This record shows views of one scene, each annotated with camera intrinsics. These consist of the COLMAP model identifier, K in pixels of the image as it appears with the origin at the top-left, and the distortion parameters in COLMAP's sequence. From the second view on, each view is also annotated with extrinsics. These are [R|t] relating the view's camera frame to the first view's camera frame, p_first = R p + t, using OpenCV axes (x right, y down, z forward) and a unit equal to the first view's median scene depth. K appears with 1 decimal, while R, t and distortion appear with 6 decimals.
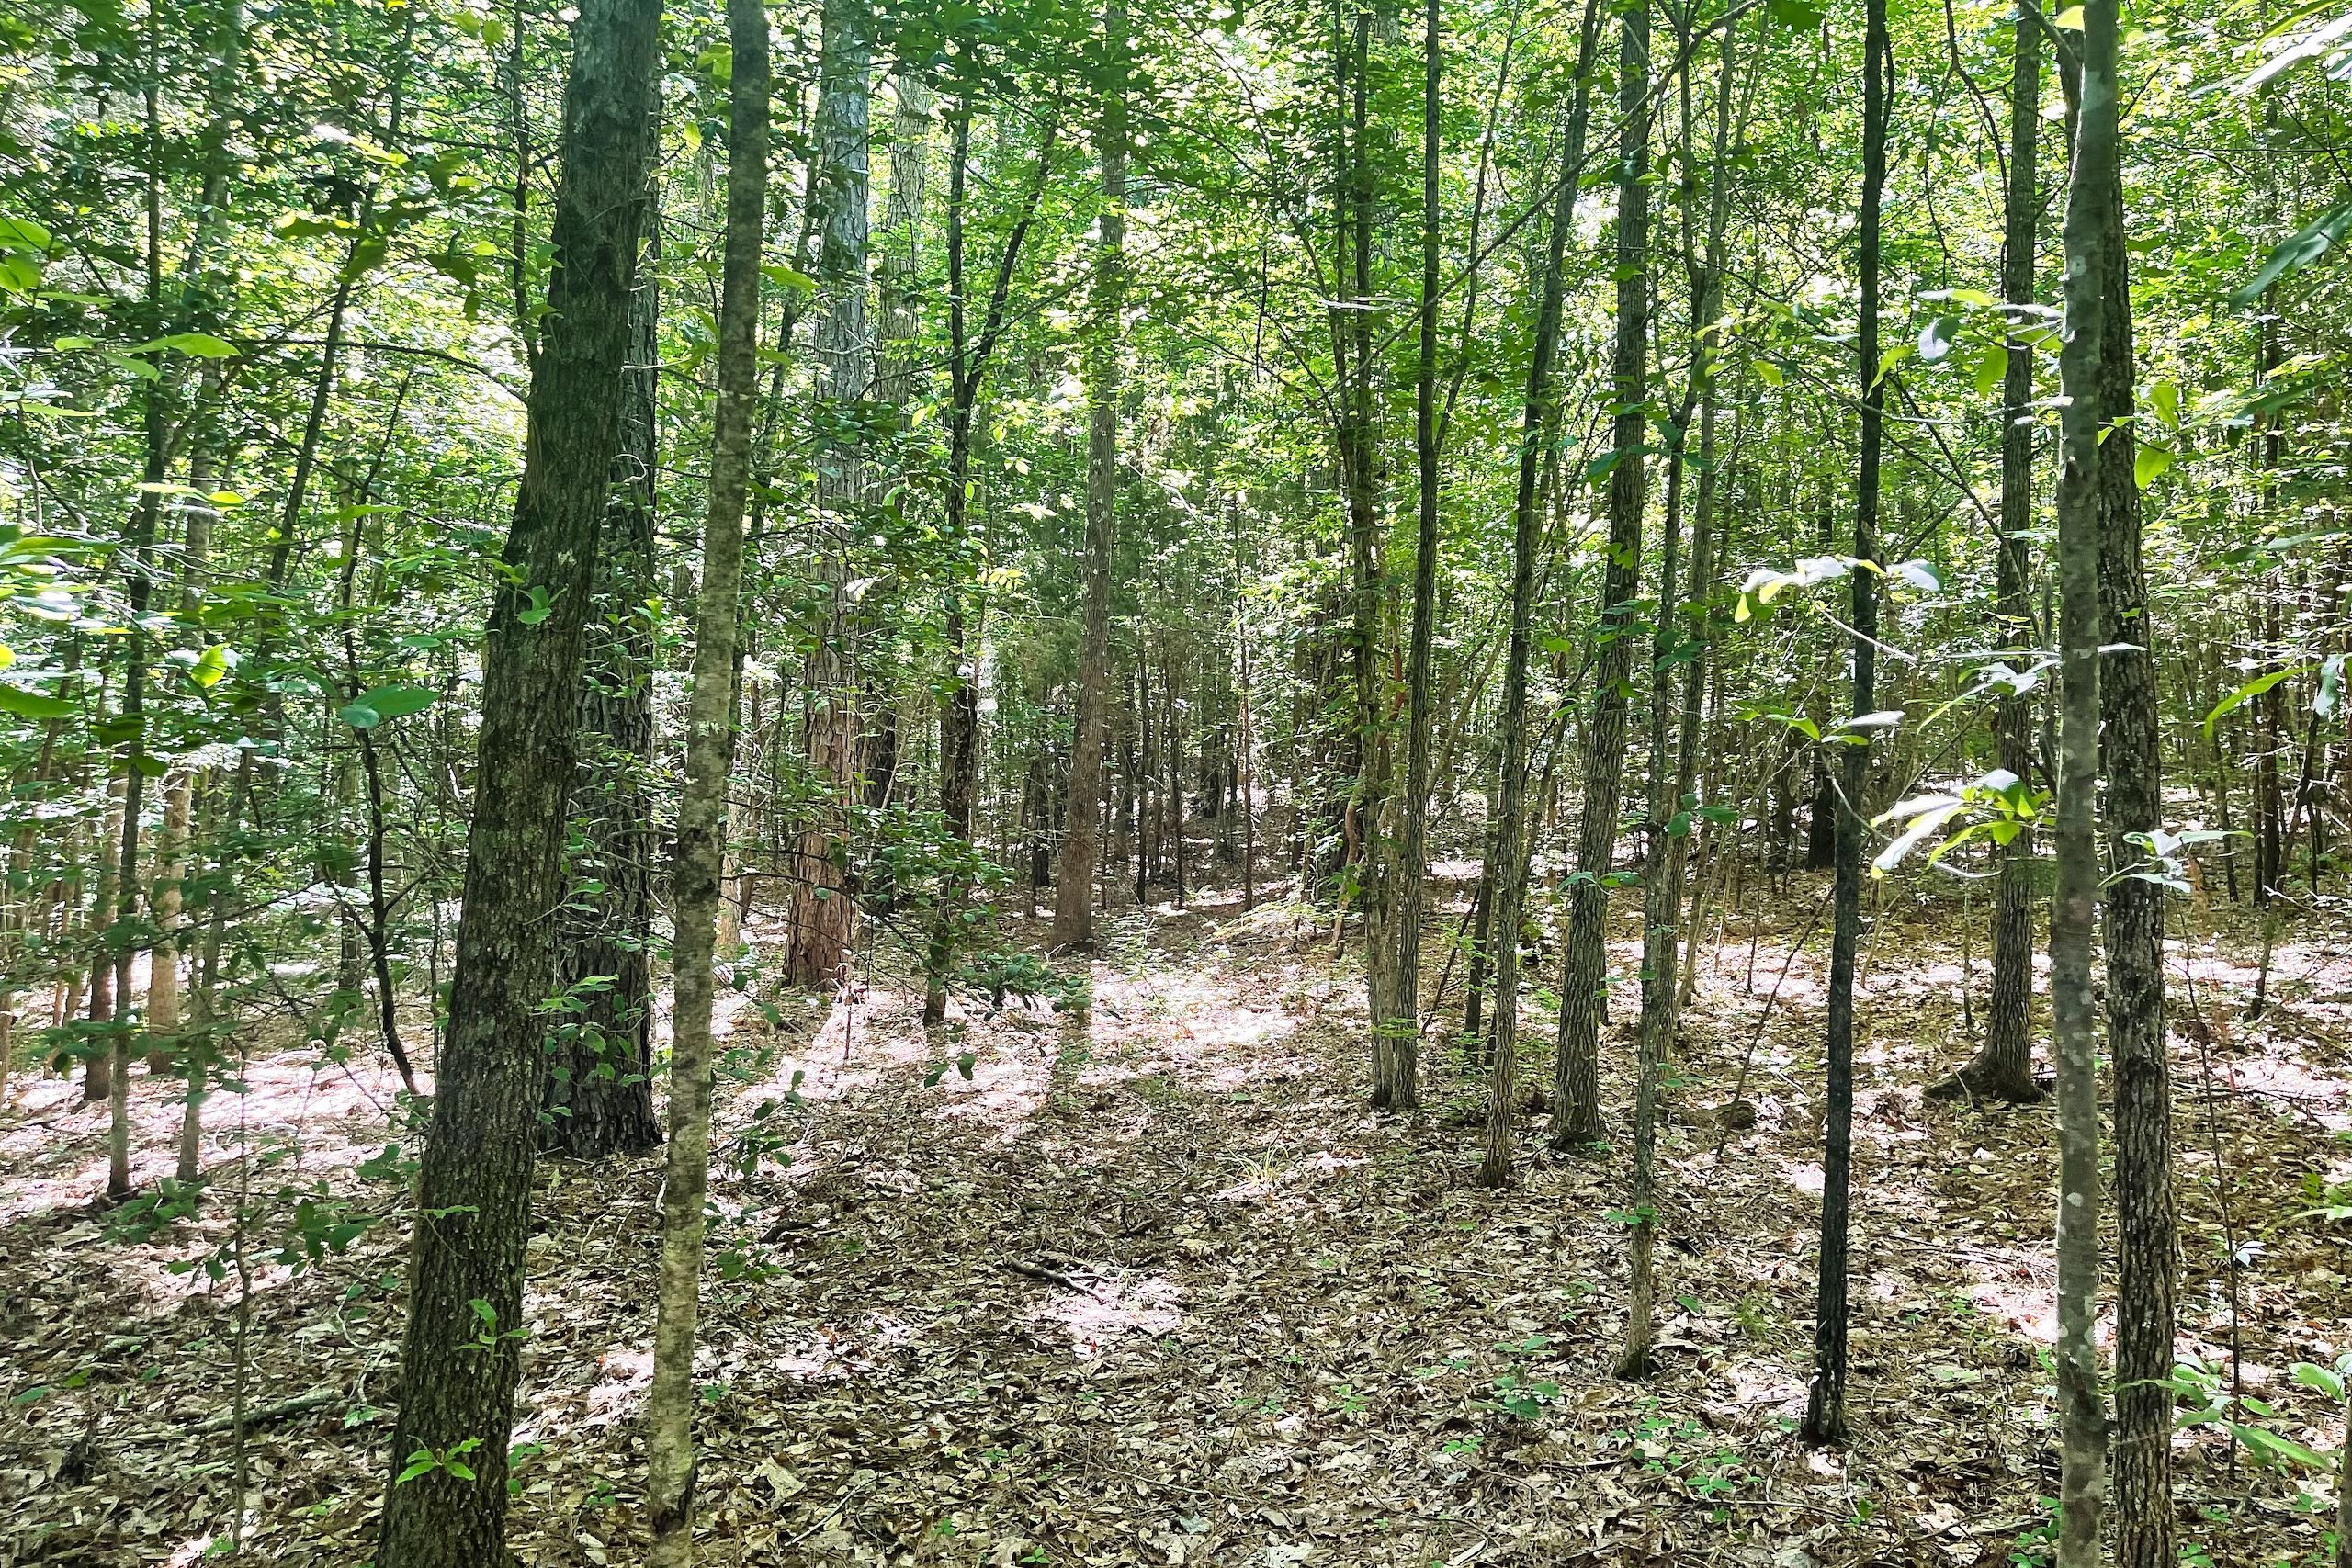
lens RADIAL K [[1817.1, 0, 1206.0], [0, 1817.1, 780.5], [0, 0, 1]] dist [0.079707, -0.117177]
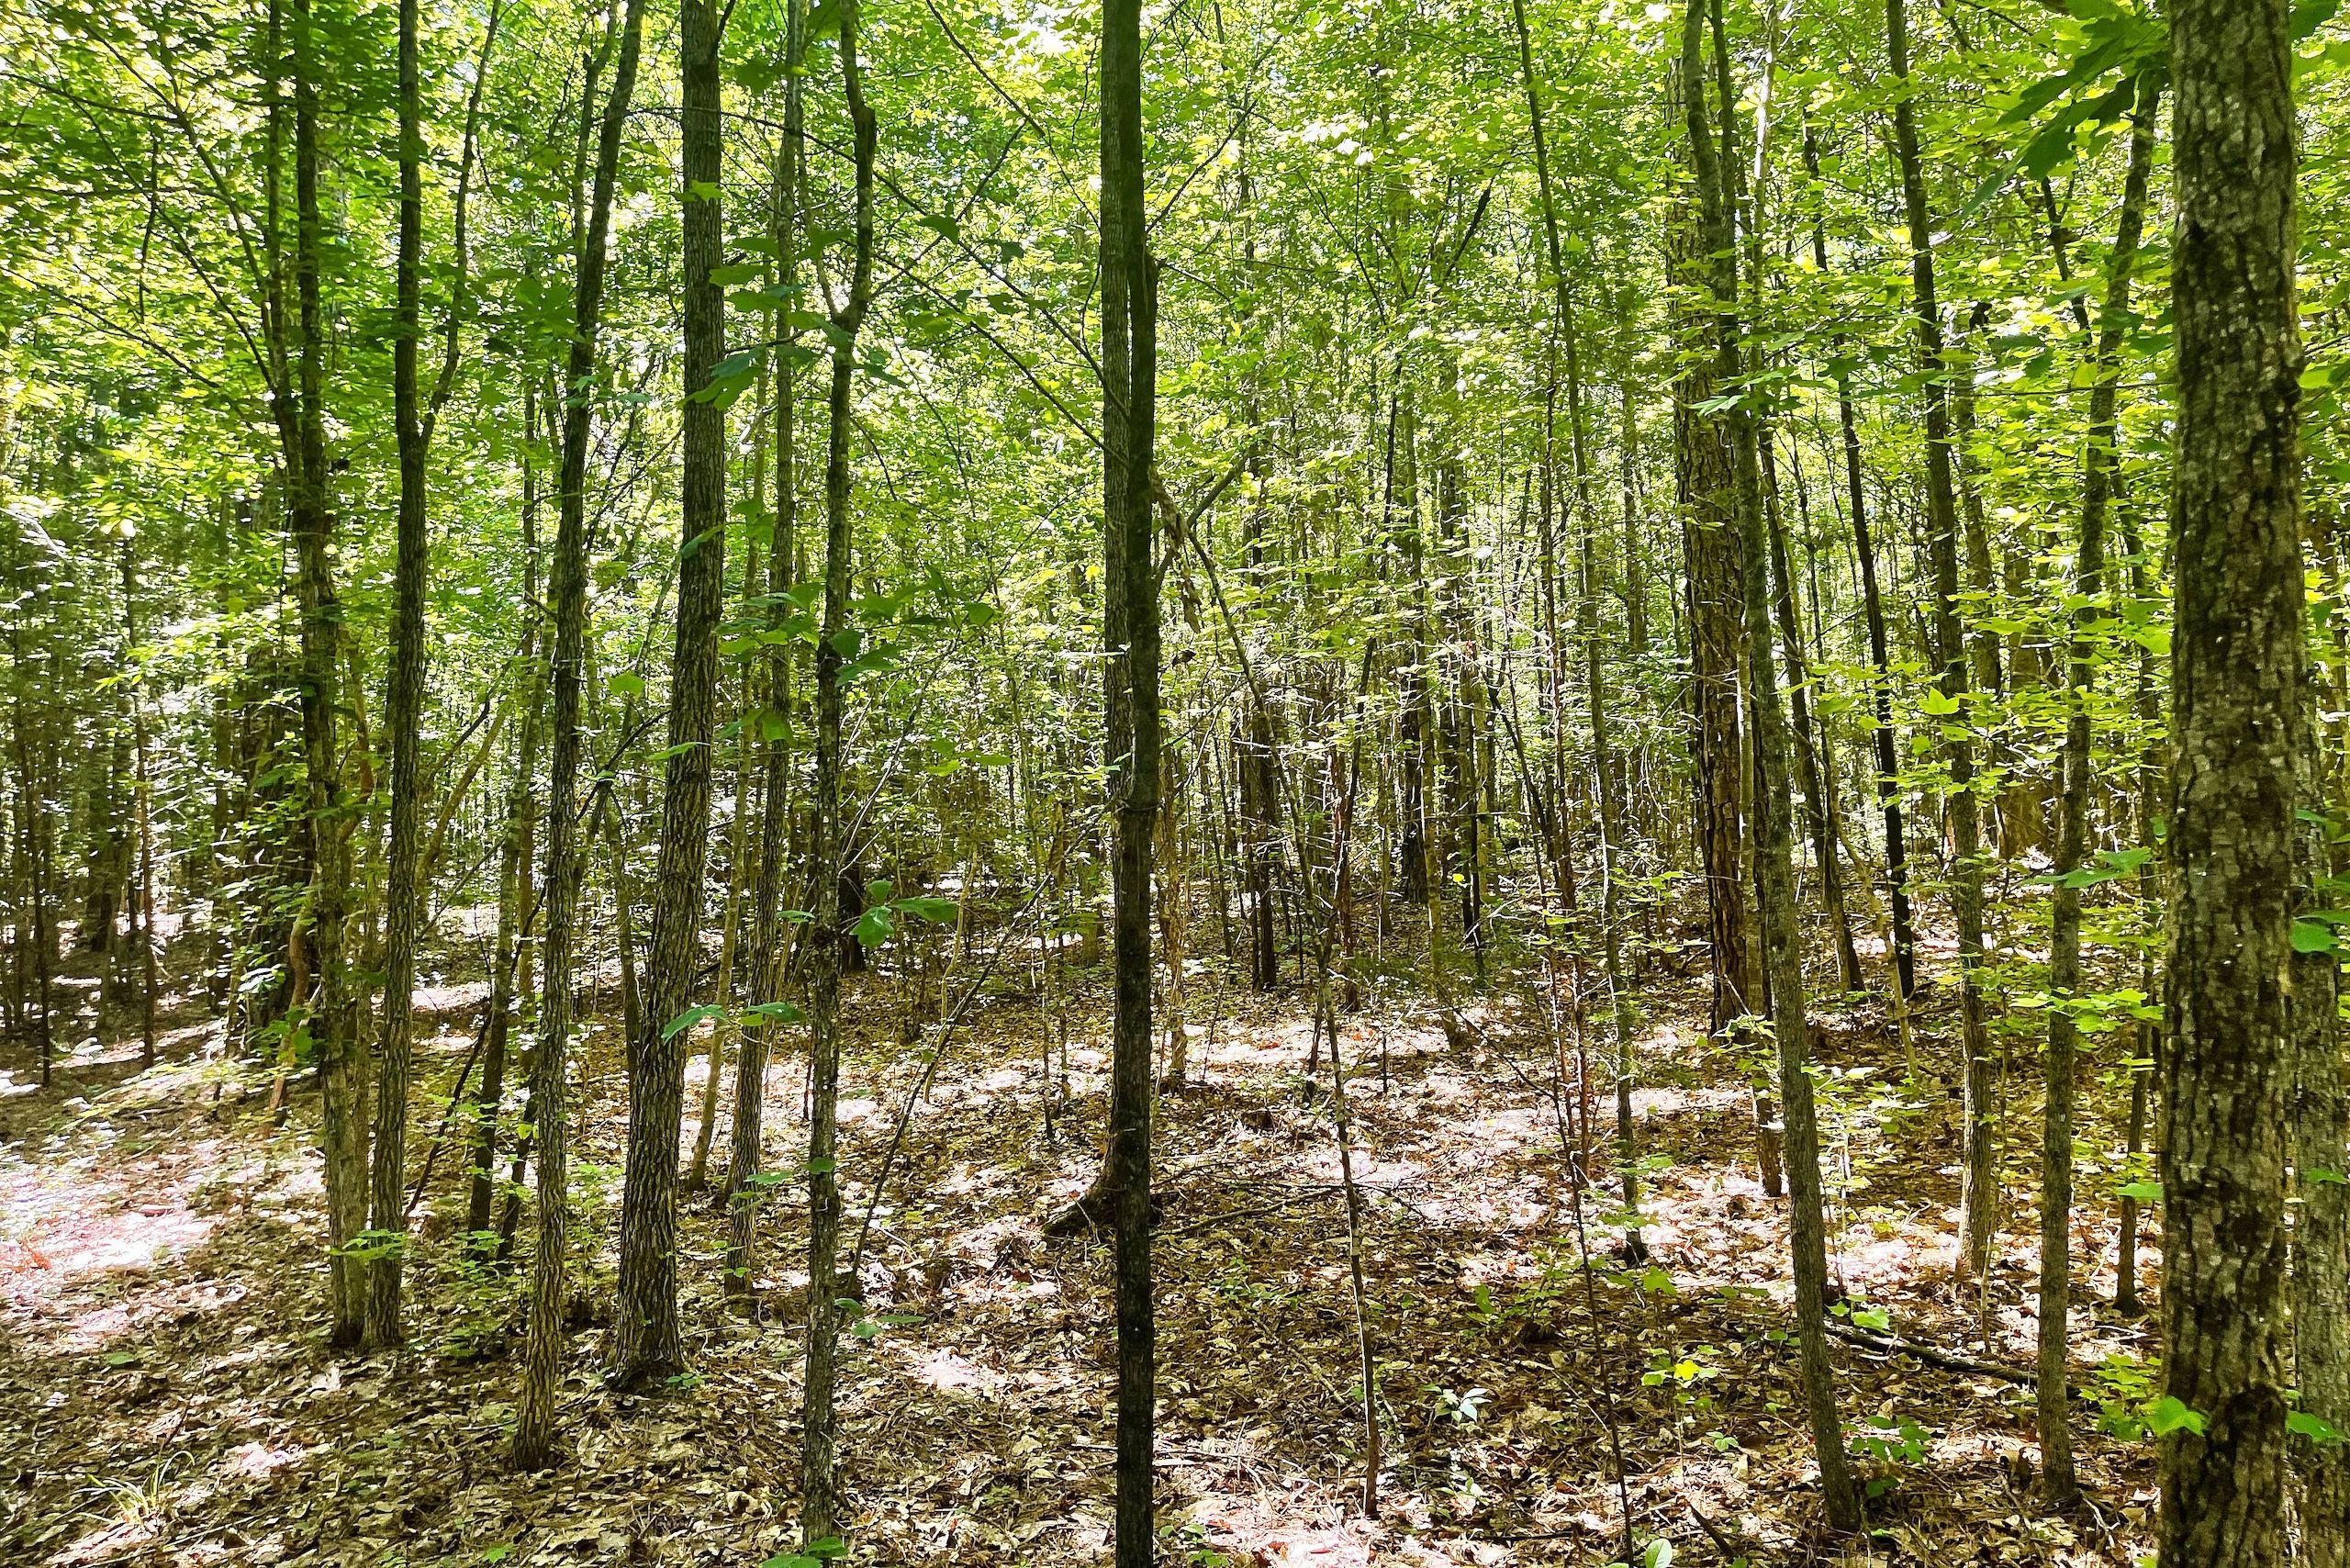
lens RADIAL K [[1815.8, 0, 1205.0], [0, 1815.8, 780.5], [0, 0, 1]] dist [0.079707, -0.117177]
pose [[0.858009, 0.002746, 0.513627, 0.012528], [0.028124, 0.998234, -0.052318, 0.005199], [-0.512864, 0.059335, 0.856417, 0.171981]]
